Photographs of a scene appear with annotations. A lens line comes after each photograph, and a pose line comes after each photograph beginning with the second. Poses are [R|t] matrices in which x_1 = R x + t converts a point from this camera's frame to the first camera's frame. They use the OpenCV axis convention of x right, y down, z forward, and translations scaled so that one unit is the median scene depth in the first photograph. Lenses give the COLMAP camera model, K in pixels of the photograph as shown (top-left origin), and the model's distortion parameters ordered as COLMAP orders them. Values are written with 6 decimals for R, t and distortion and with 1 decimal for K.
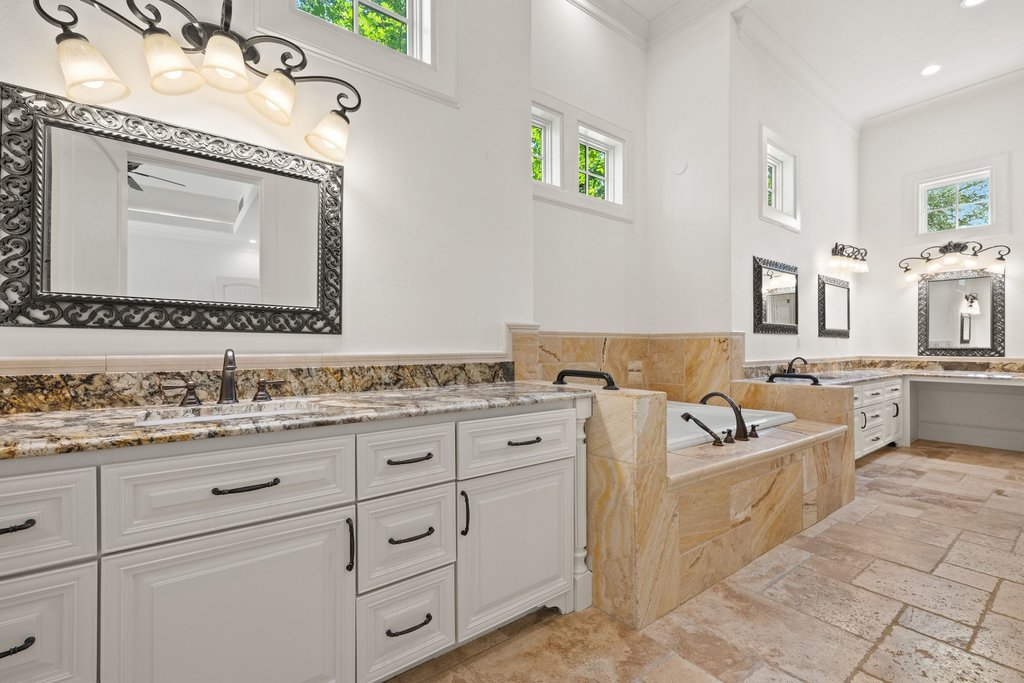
lens RADIAL K [[450.7, 0, 509.6], [0, 450.7, 344.3], [0, 0, 1]] dist [0.002624, -0.000611]
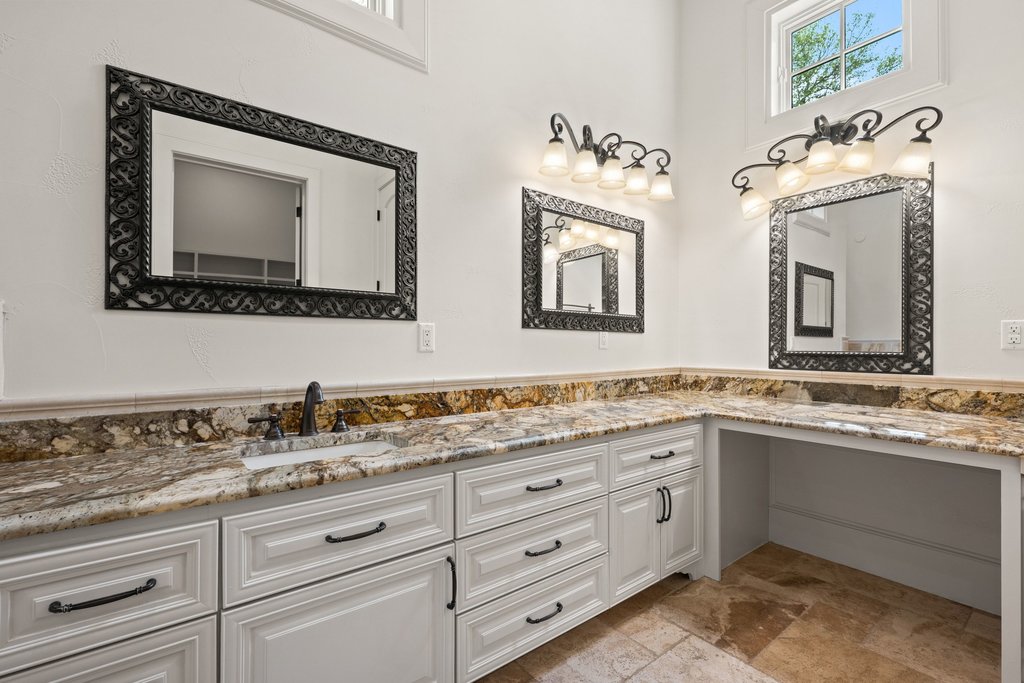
lens RADIAL K [[450.7, 0, 514.9], [0, 450.7, 342.5], [0, 0, 1]] dist [0.002624, -0.000611]
pose [[0.999934, -0.000319, 0.011442, 0.679754], [0.000337, 0.999999, -0.001518, -0.001950], [-0.011441, 0.001522, 0.999933, 0.564662]]
